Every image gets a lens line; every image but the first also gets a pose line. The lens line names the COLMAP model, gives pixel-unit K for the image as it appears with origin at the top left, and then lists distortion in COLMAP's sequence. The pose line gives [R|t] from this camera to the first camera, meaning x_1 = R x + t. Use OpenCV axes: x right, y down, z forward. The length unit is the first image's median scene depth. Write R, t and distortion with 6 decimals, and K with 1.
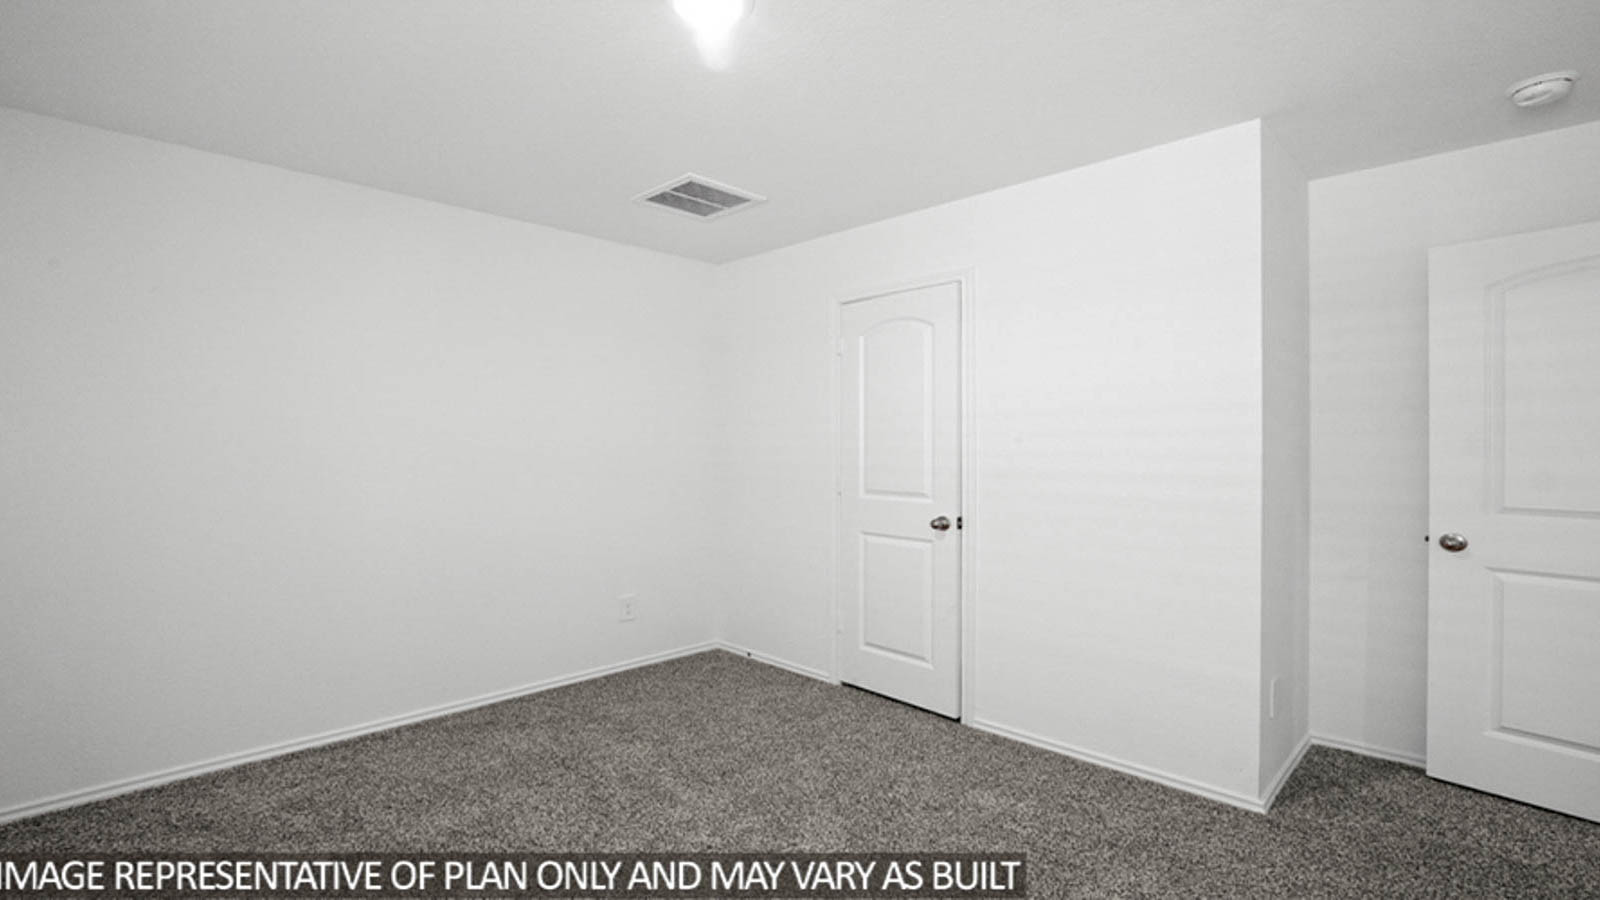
lens RADIAL K [[729.4, 0, 794.3], [0, 729.4, 442.8], [0, 0, 1]] dist [-0.018545, 0.000138]
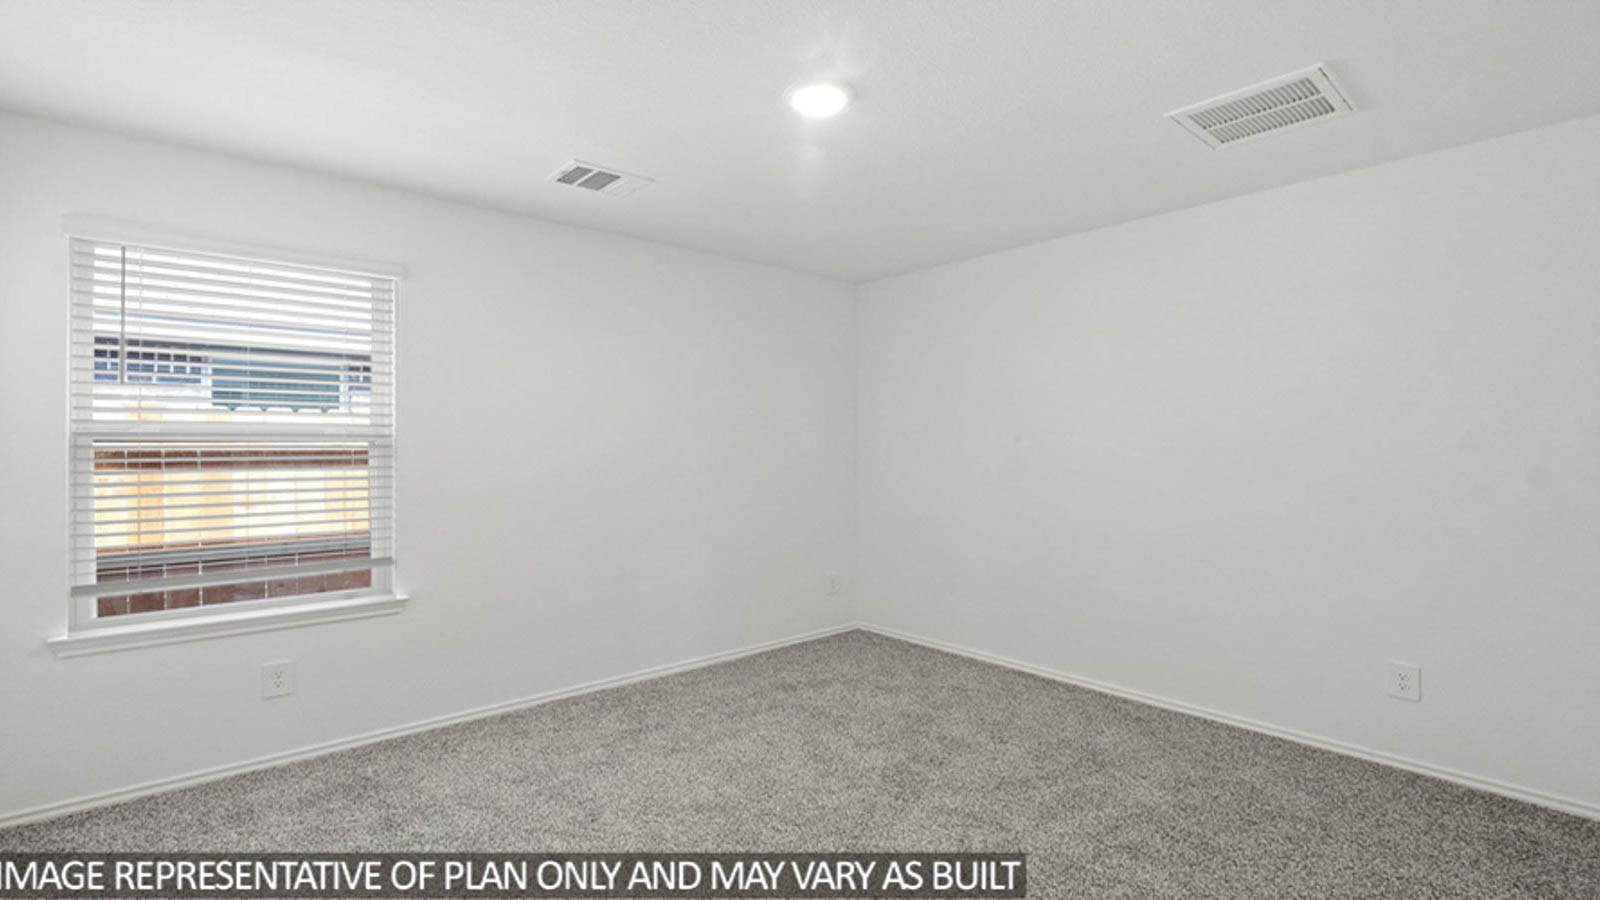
lens RADIAL K [[729.4, 0, 790.8], [0, 729.4, 449.4], [0, 0, 1]] dist [-0.018545, 0.000138]
pose [[-0.082804, -0.001560, -0.996565, 0.658380], [-0.001089, 0.999998, -0.001475, 0.007968], [0.996565, 0.000964, -0.082805, 0.611478]]
